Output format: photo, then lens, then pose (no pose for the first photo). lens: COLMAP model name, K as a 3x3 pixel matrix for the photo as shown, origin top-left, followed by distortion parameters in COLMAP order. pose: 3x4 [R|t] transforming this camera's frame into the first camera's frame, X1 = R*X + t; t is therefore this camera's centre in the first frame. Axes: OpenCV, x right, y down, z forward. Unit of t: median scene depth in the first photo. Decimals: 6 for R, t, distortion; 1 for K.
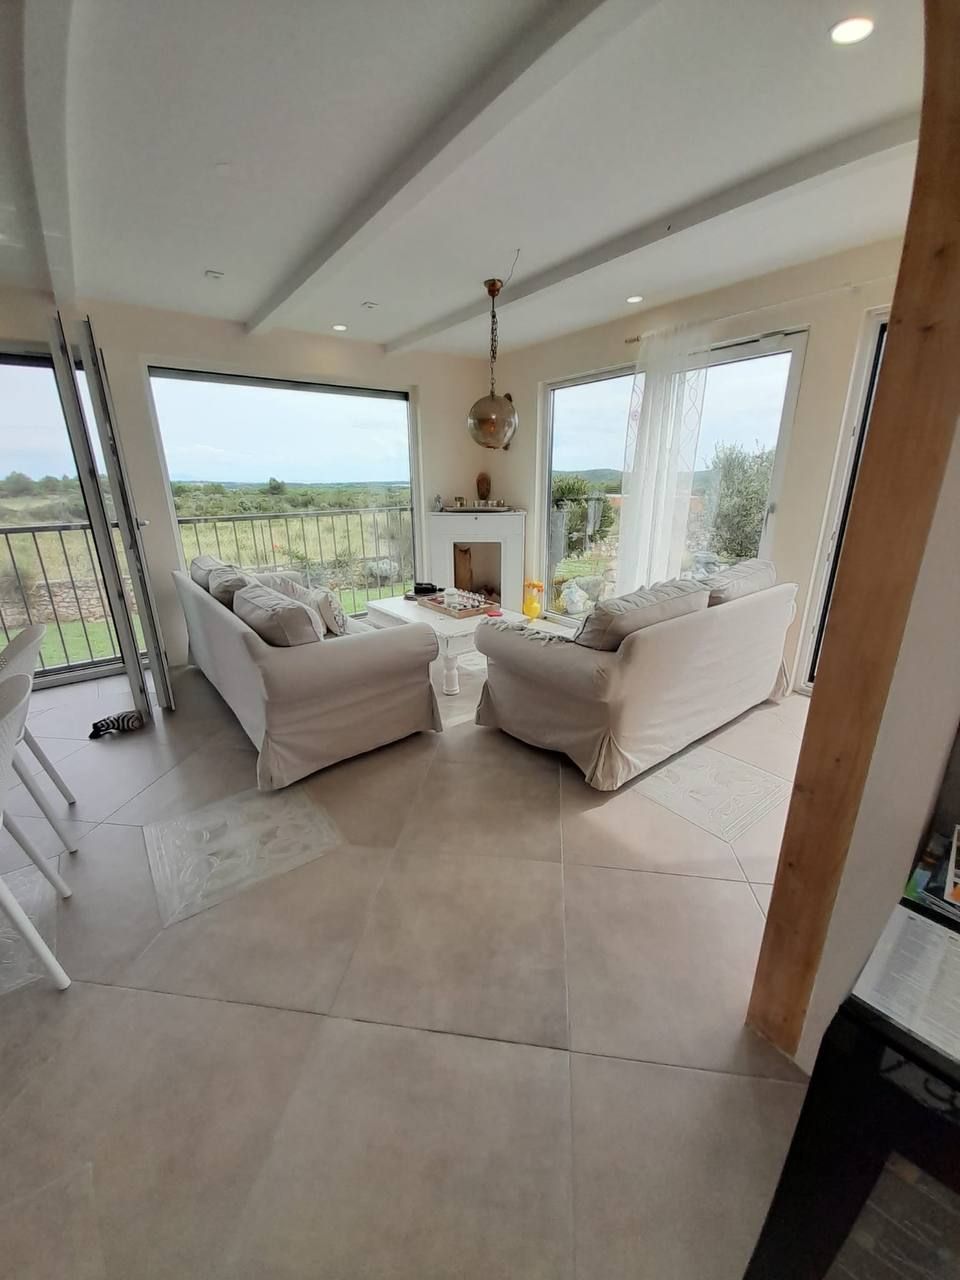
lens RADIAL K [[502.7, 0, 483.7], [0, 502.7, 640.2], [0, 0, 1]] dist [0.022370, -0.000242]
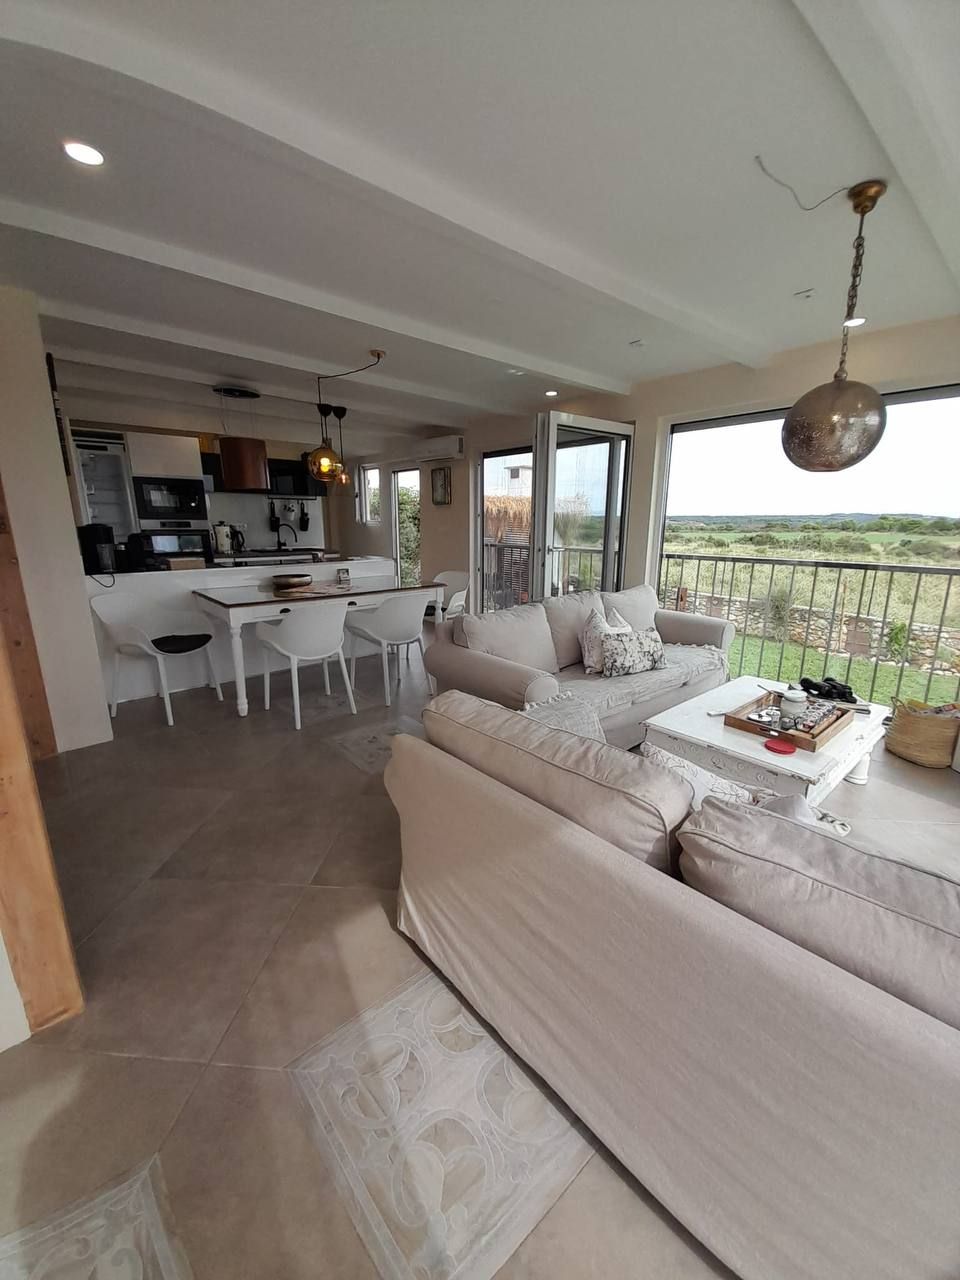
lens RADIAL K [[502.7, 0, 483.7], [0, 502.7, 640.2], [0, 0, 1]] dist [0.022370, -0.000242]
pose [[0.060323, 0.247541, -0.966998, 0.811147], [-0.308747, 0.925882, 0.217756, -0.279631], [0.949229, 0.285422, 0.132279, 0.806523]]
